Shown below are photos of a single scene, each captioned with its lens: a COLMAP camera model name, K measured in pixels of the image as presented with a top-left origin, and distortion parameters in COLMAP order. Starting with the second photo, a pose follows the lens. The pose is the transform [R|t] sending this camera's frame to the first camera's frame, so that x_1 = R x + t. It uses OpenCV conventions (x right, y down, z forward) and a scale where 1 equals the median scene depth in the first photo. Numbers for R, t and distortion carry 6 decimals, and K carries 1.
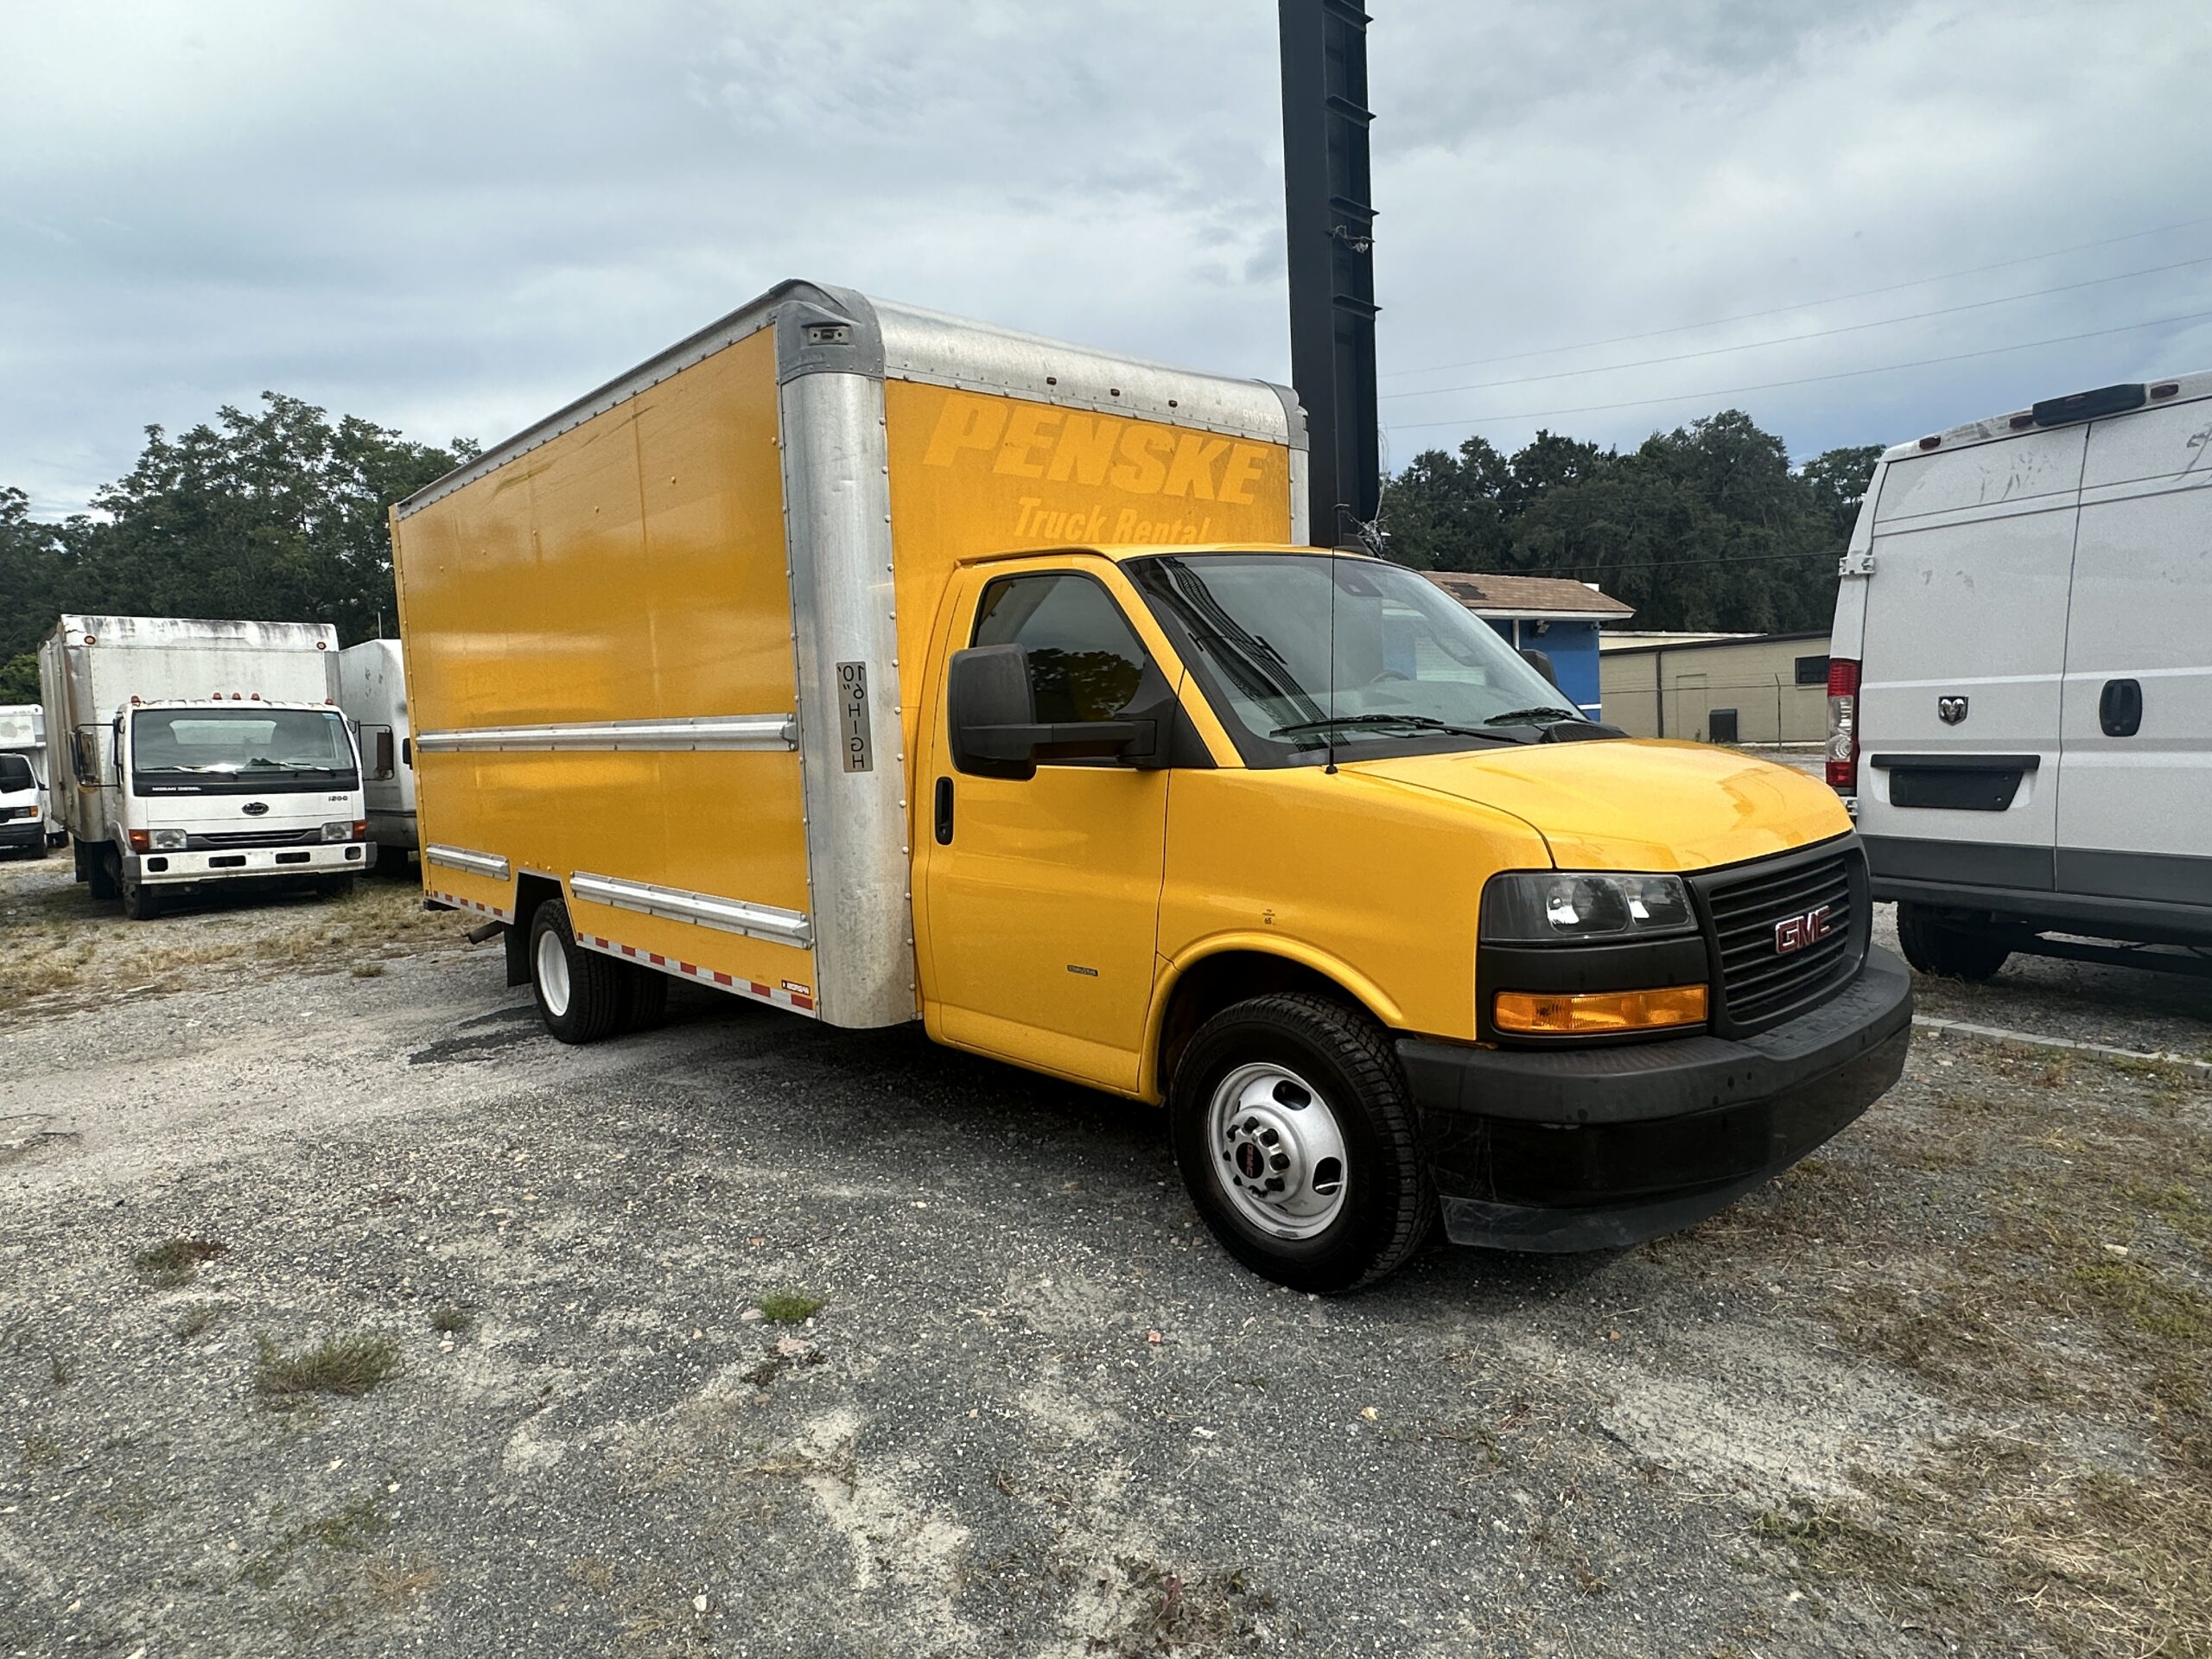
lens RADIAL K [[1299.6, 0, 1103.7], [0, 1299.6, 824.8], [0, 0, 1]] dist [-0.000787, -0.001017]
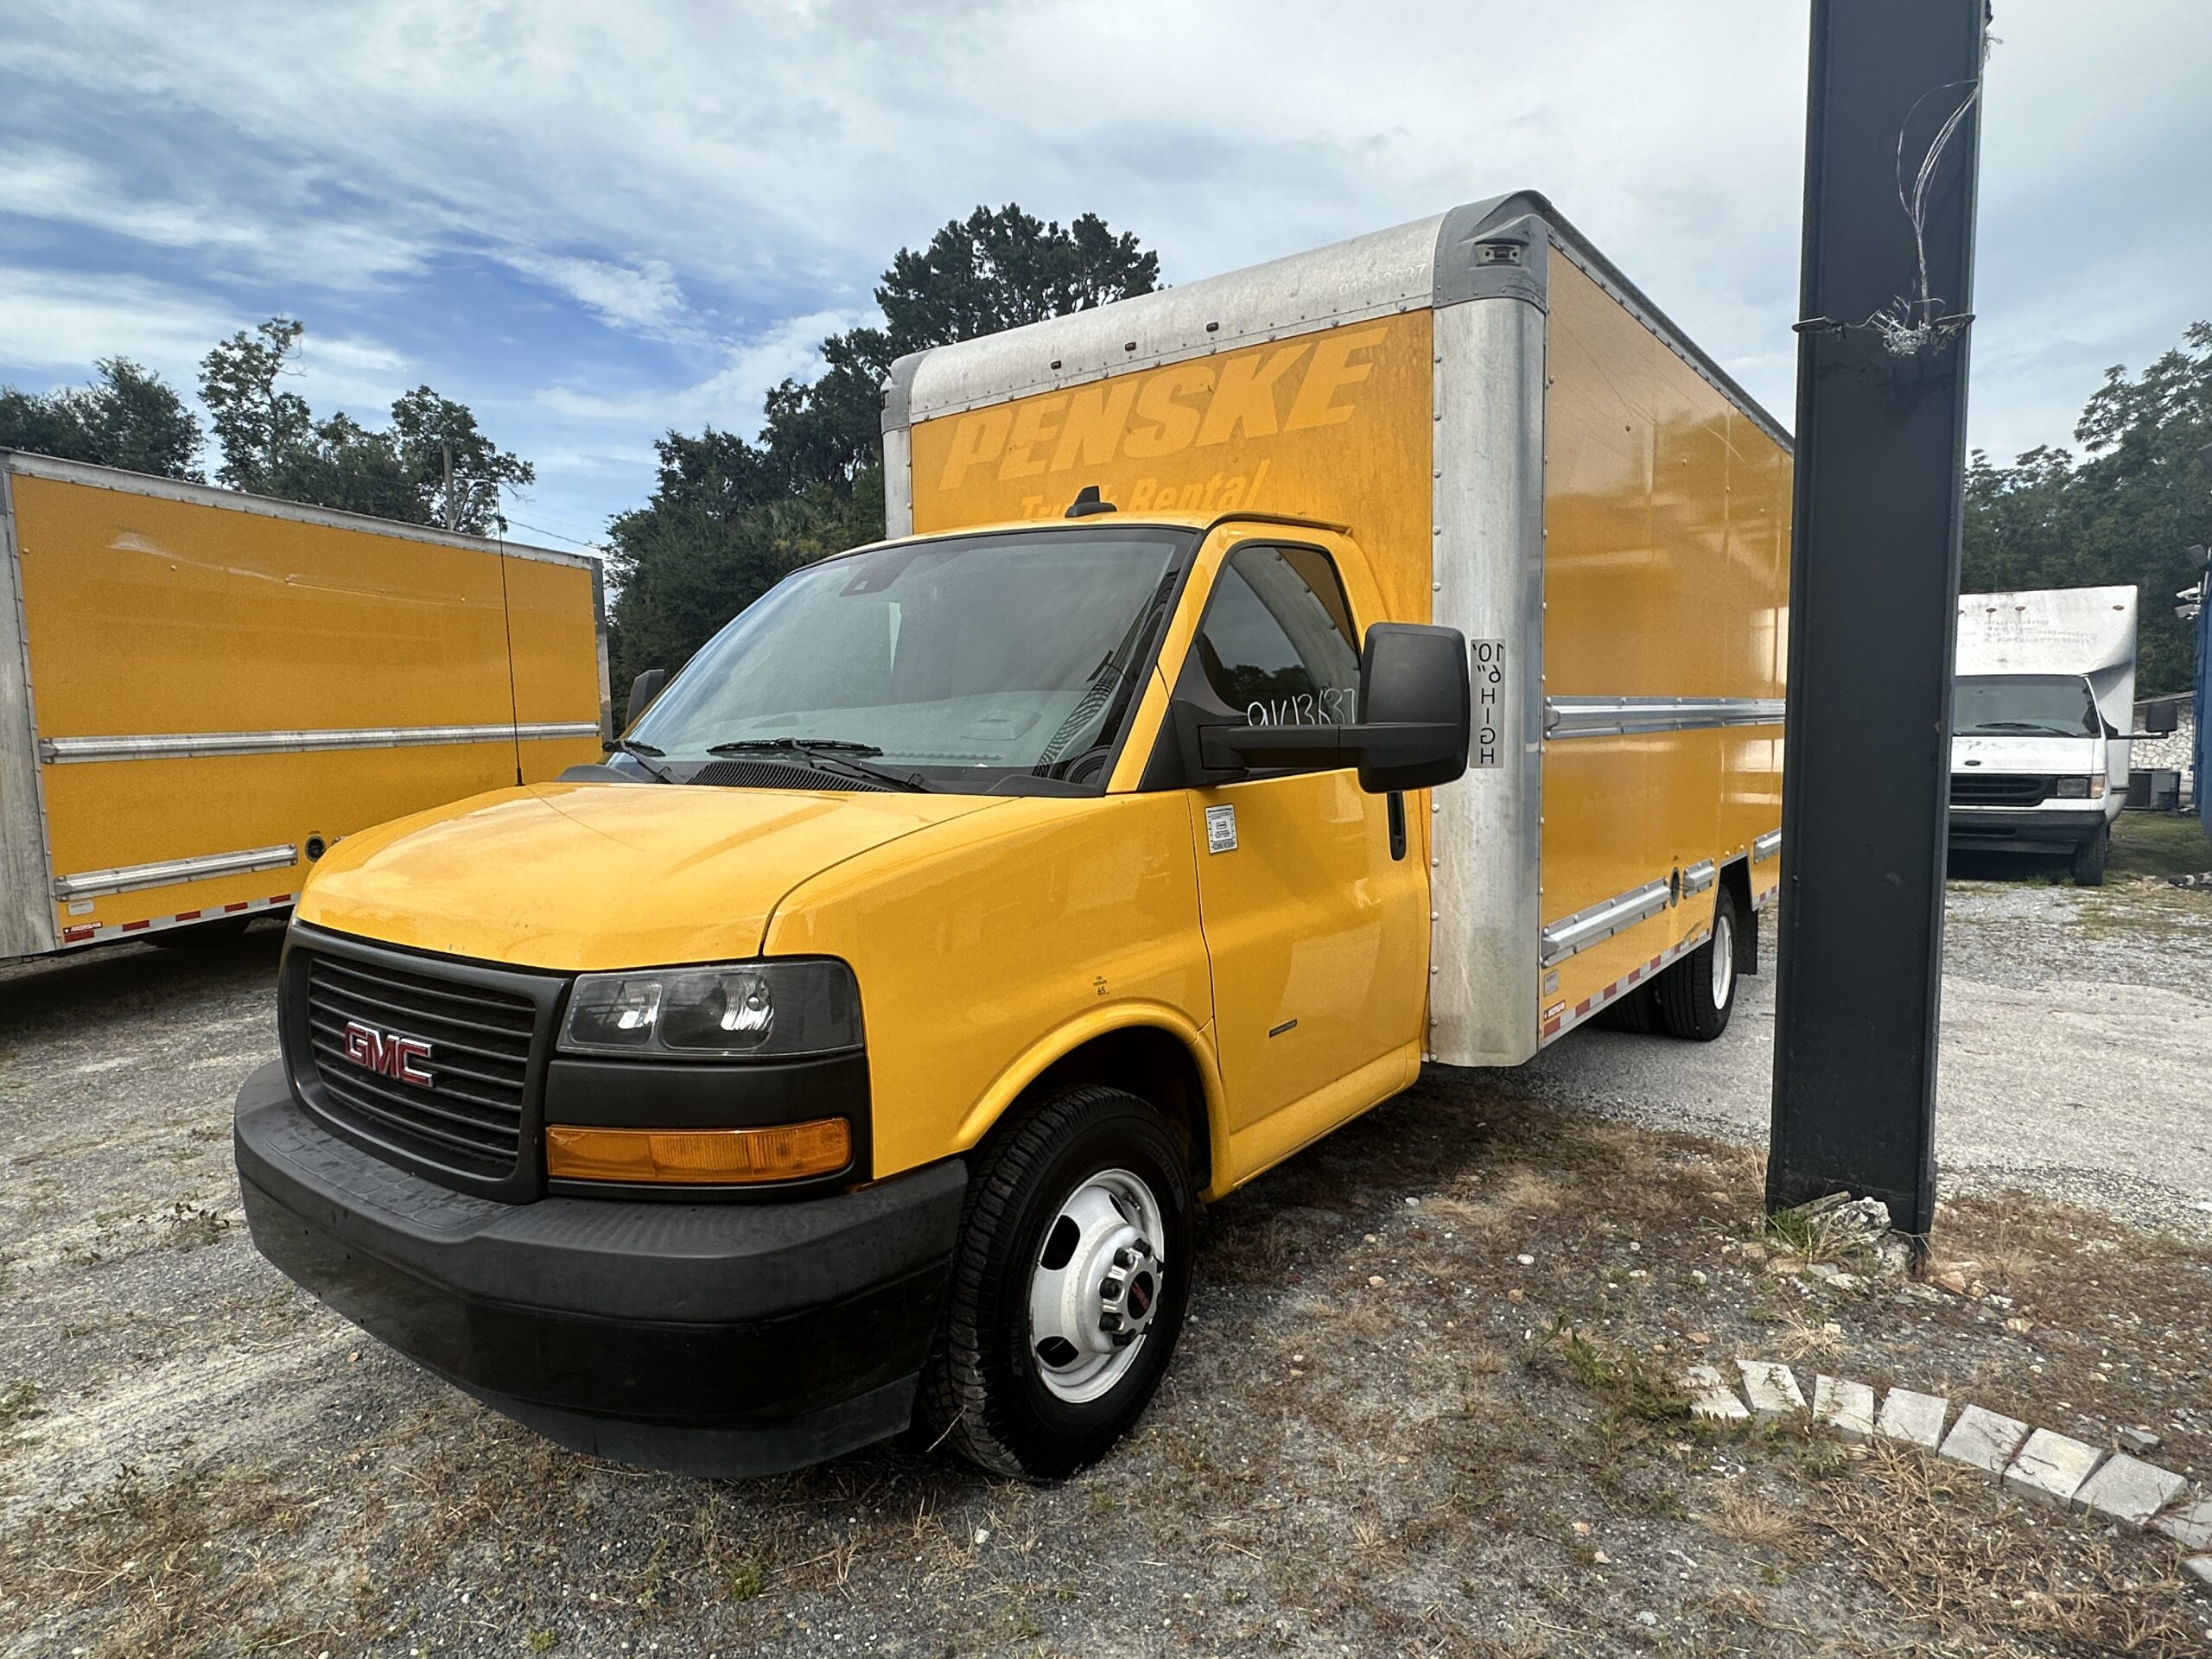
lens RADIAL K [[1299.1, 0, 1106.0], [0, 1299.1, 829.5], [0, 0, 1]] dist [-0.000739, -0.000883]
pose [[0.164160, 0.116080, -0.979580, 0.880186], [-0.071520, 0.991839, 0.105547, -0.103479], [0.983838, 0.052733, 0.171123, 0.845094]]
